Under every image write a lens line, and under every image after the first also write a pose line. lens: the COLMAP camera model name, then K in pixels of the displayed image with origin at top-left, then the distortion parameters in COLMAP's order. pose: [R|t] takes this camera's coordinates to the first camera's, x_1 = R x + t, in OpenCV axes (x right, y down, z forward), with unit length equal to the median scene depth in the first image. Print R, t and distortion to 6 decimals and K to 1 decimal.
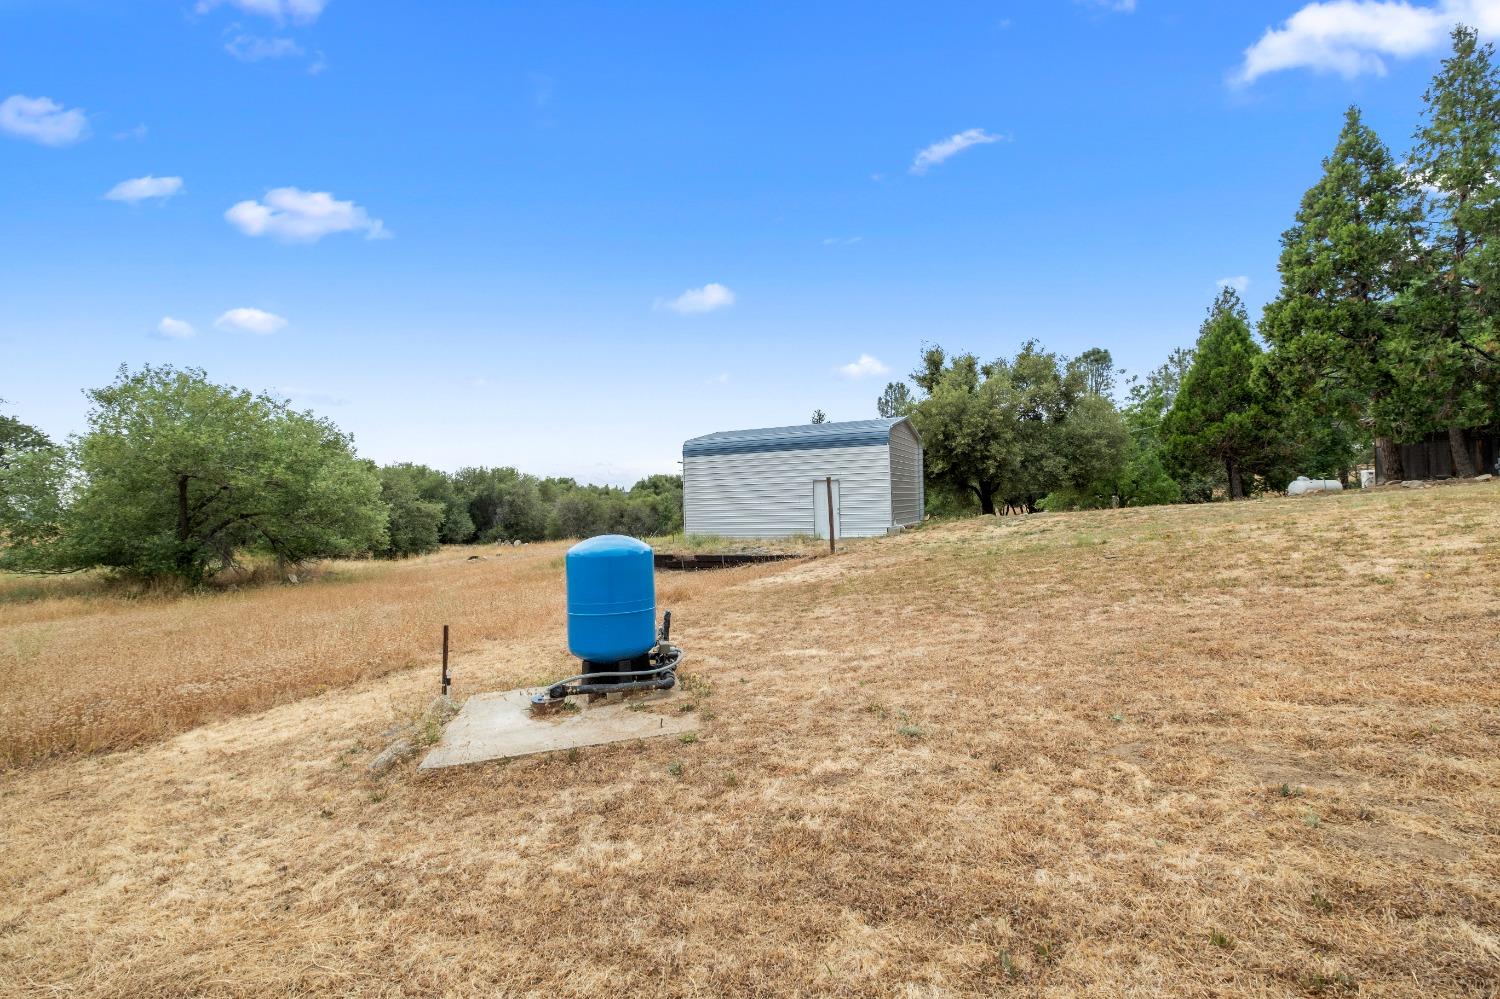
lens RADIAL K [[641.9, 0, 750.0], [0, 641.9, 499.5], [0, 0, 1]] dist [-0.009828, 0.000137]
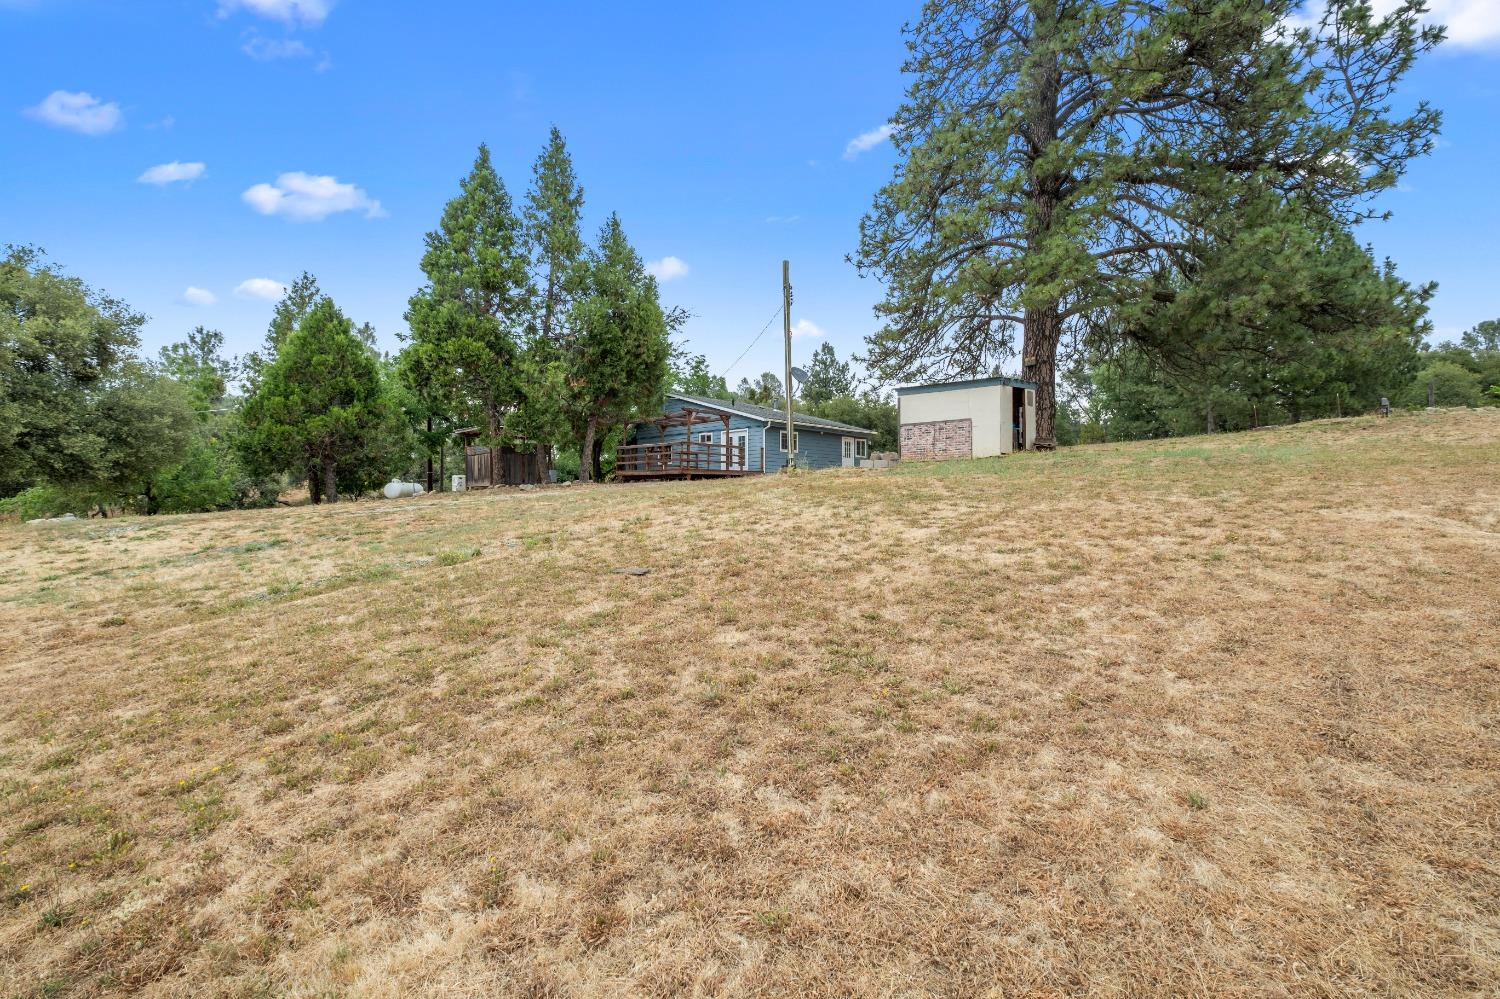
lens RADIAL K [[641.9, 0, 750.0], [0, 641.9, 499.5], [0, 0, 1]] dist [-0.009828, 0.000137]
pose [[0.215921, 0.014573, 0.976302, -0.018381], [-0.006240, 0.999889, -0.013545, 0.007096], [-0.976391, -0.003168, 0.215987, 0.200440]]
